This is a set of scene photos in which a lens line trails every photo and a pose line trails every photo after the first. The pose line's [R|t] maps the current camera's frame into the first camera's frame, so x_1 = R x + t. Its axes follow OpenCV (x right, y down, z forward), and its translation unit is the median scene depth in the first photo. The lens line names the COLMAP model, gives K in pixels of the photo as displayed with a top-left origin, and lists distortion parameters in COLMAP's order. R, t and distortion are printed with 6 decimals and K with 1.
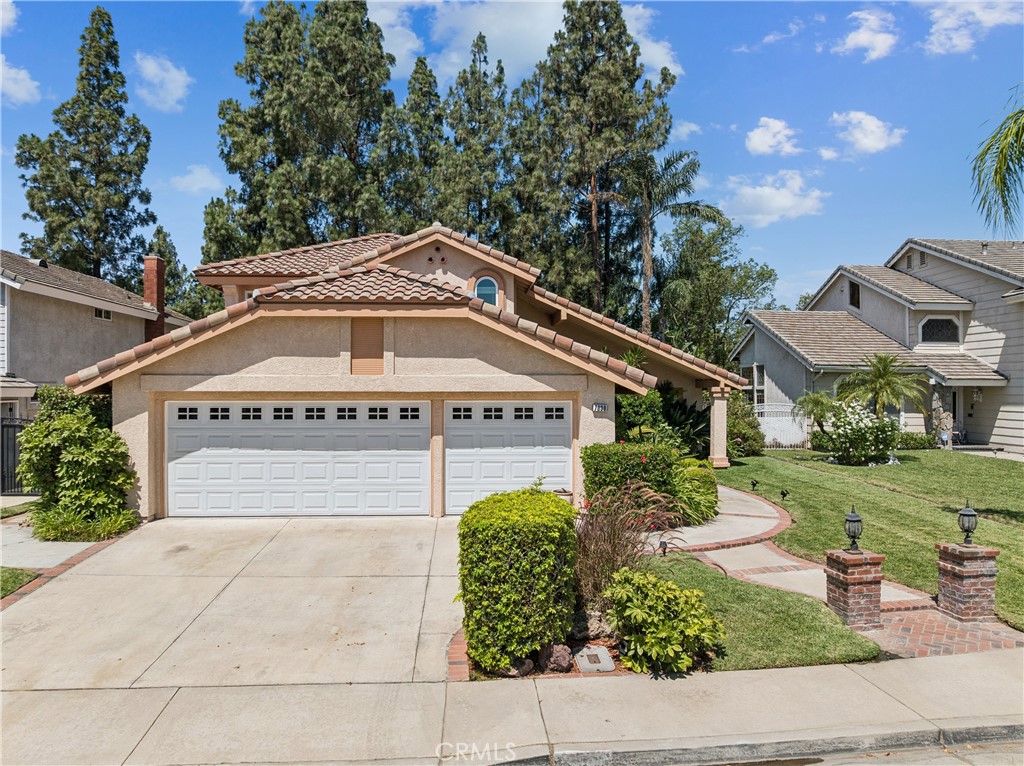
lens RADIAL K [[743.0, 0, 535.2], [0, 743.0, 385.2], [0, 0, 1]] dist [-0.036181, 0.000574]
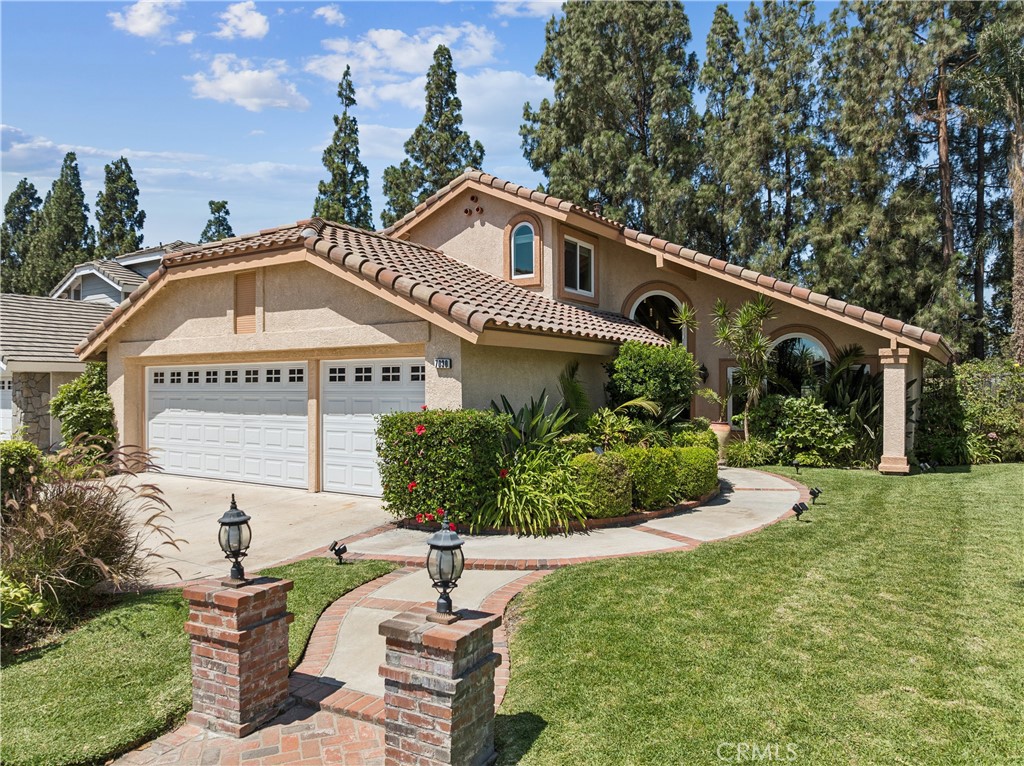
lens RADIAL K [[748.3, 0, 496.0], [0, 748.3, 380.8], [0, 0, 1]] dist [-0.042945, -0.002189]
pose [[0.789237, -0.009025, -0.614023, 0.497499], [0.005396, 0.999955, -0.007762, 0.045458], [0.614065, 0.002813, 0.789250, 0.371412]]
